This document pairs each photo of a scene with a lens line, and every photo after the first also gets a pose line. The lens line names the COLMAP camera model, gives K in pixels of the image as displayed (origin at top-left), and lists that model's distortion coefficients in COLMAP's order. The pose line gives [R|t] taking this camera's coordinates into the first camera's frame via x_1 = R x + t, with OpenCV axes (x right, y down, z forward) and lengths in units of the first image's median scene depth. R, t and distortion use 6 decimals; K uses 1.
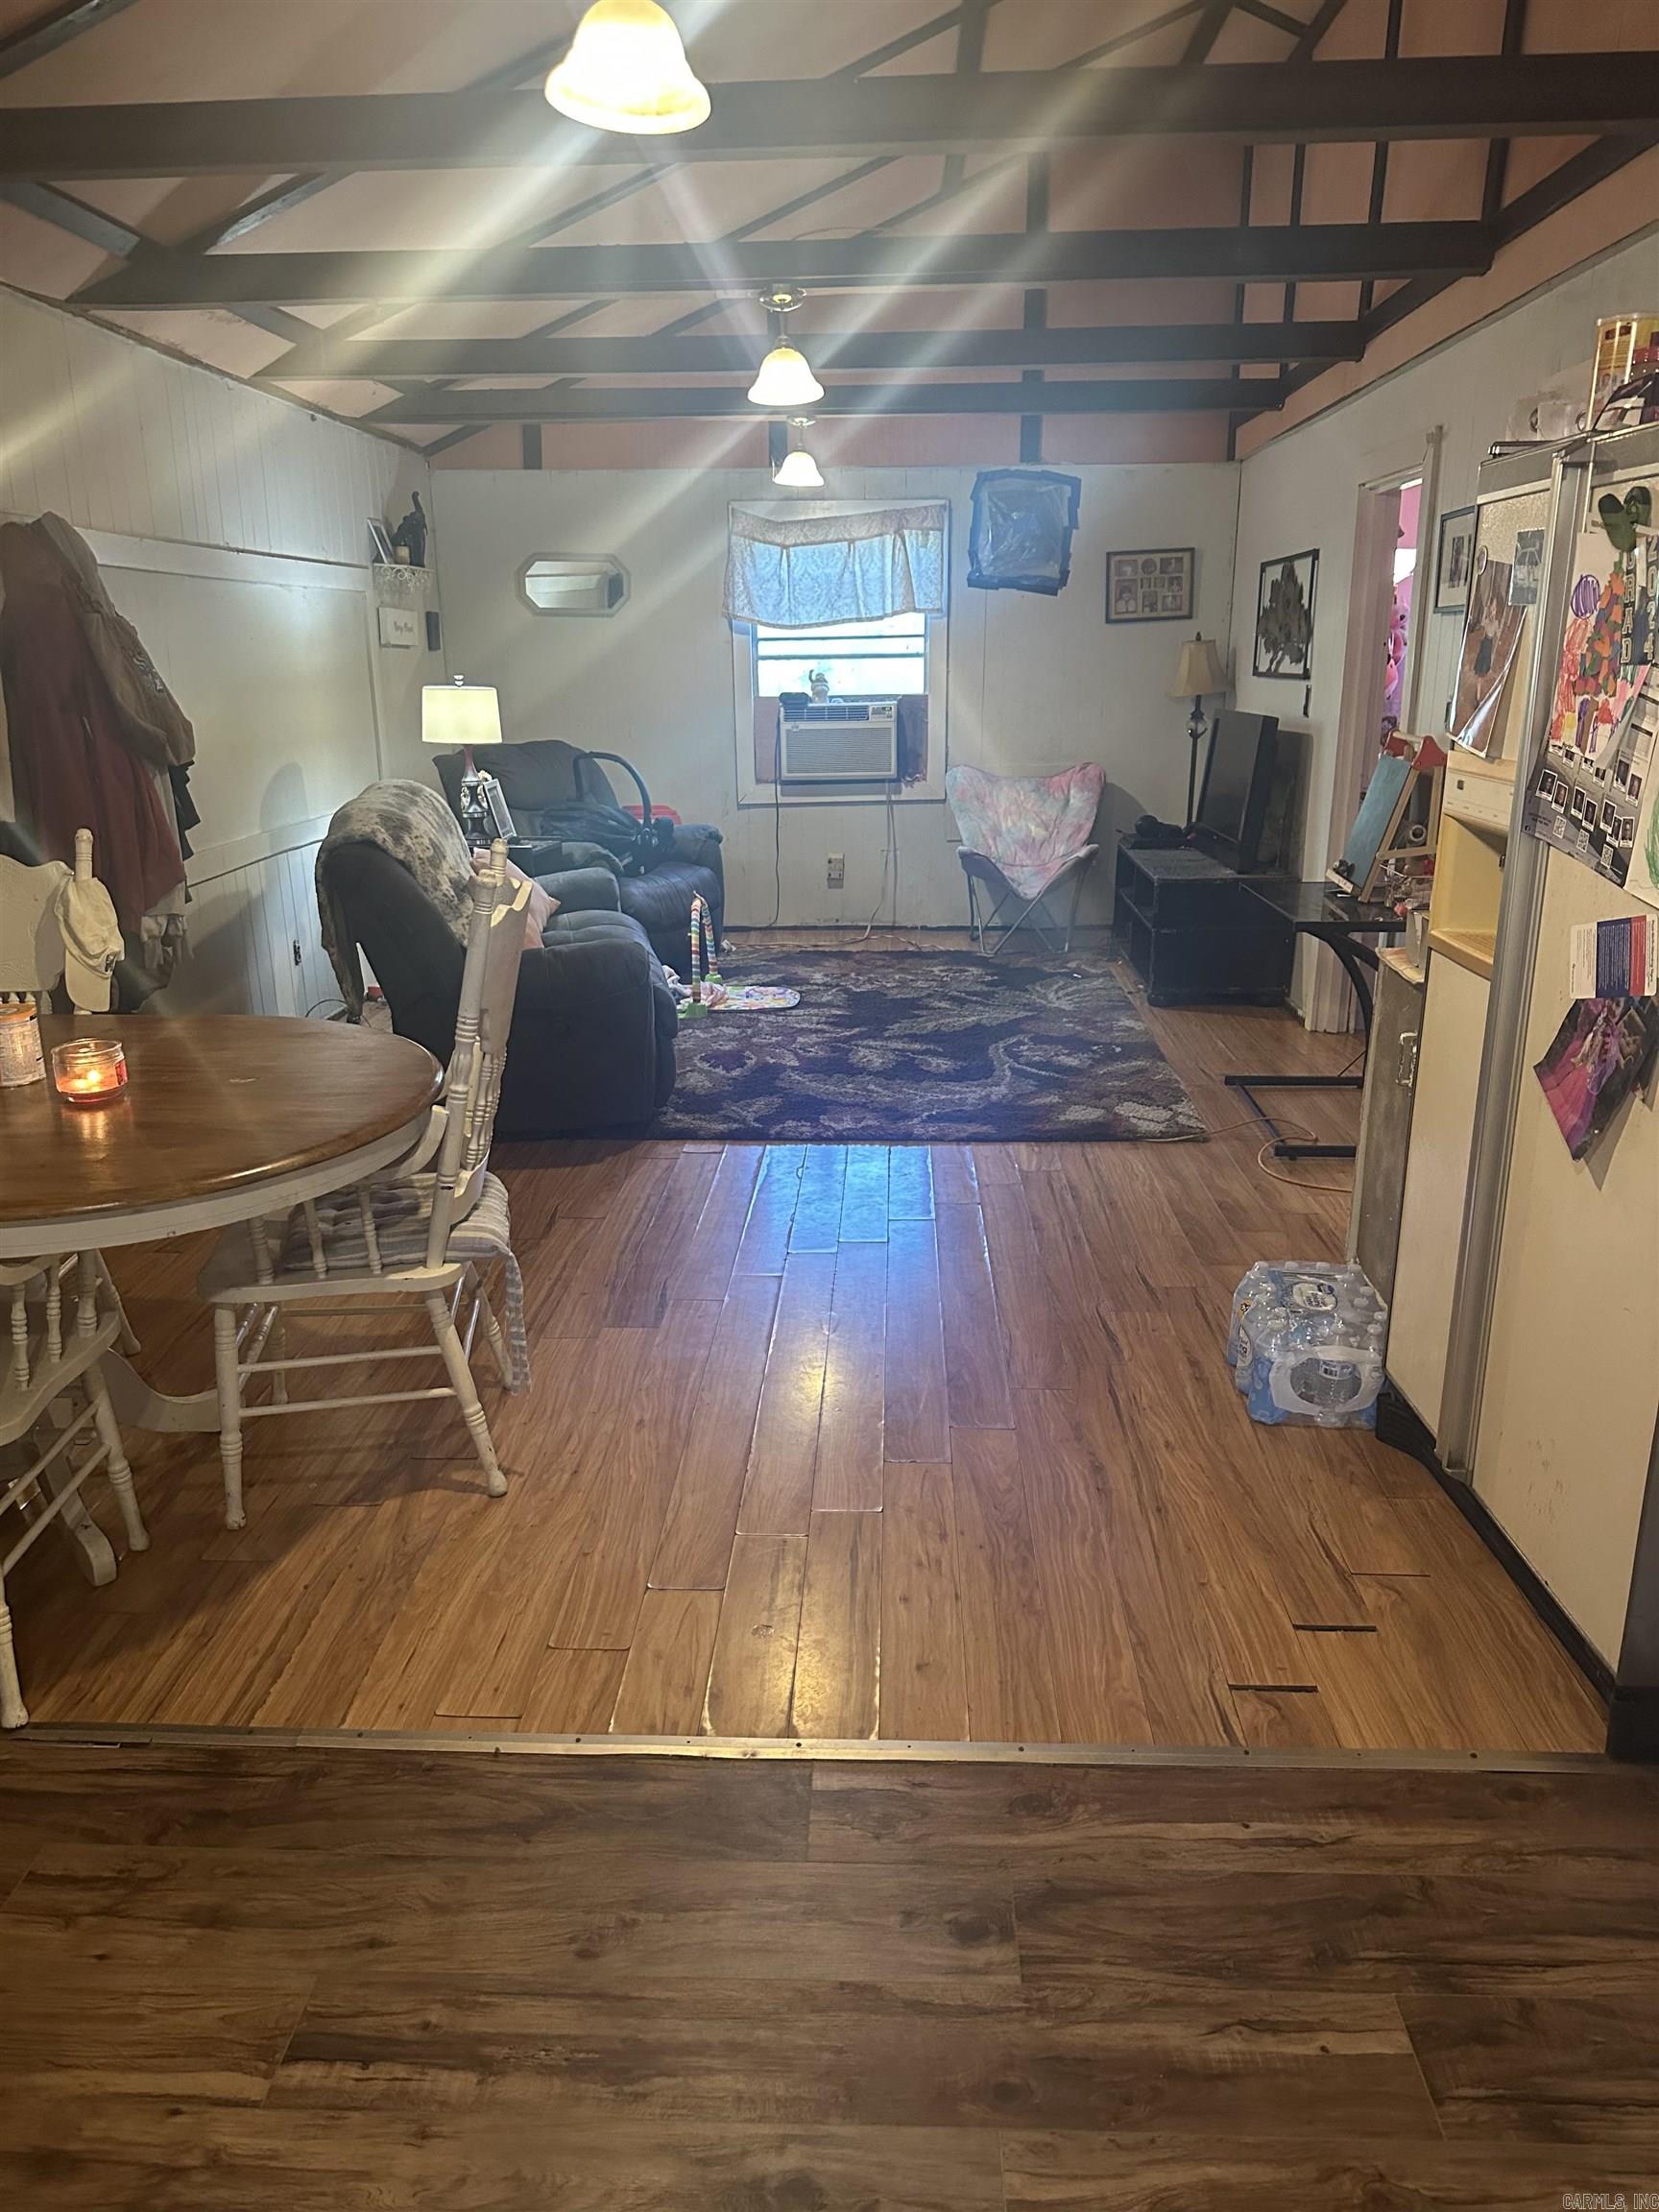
lens RADIAL K [[1565.5, 0, 829.5], [0, 1565.5, 1106.0], [0, 0, 1]] dist [0.082751, -0.121942]
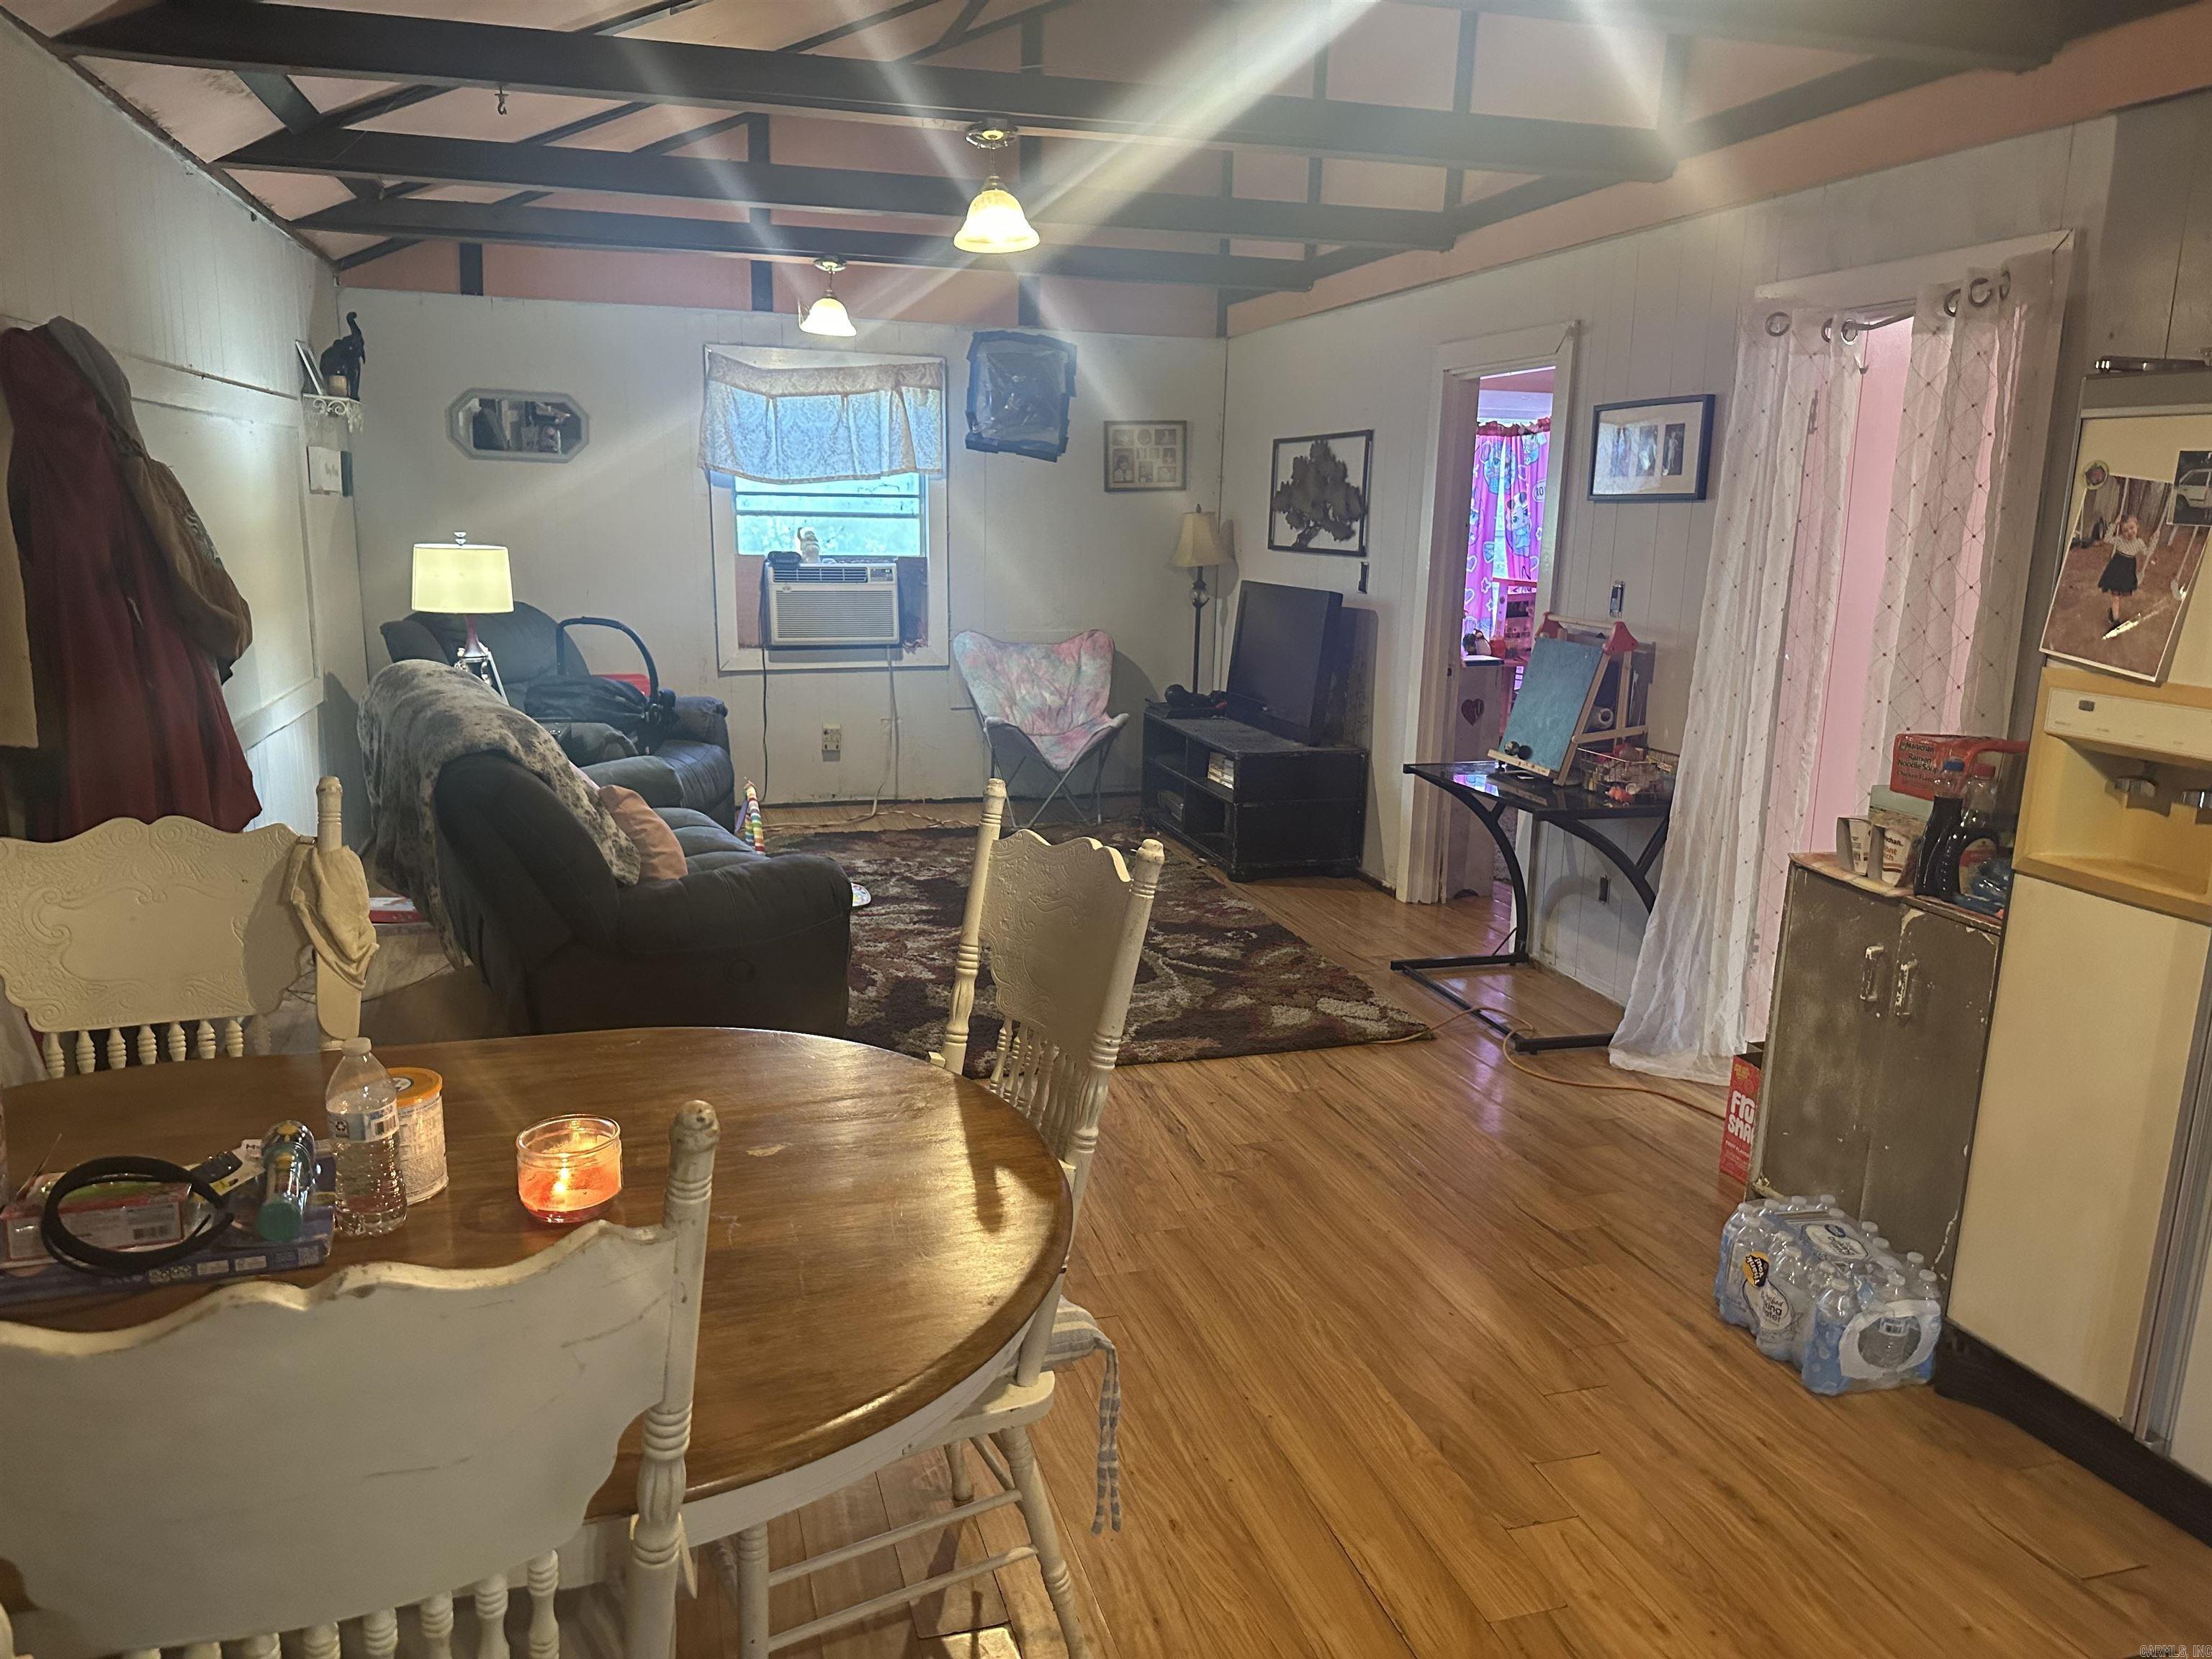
lens RADIAL K [[1542.8, 0, 1110.7], [0, 1542.8, 839.4], [0, 0, 1]] dist [0.072376, -0.100989]
pose [[0.944147, -0.042296, 0.326800, -0.150273], [0.063468, 0.996501, -0.054392, -0.035964], [-0.323356, 0.072095, 0.943527, 0.102335]]
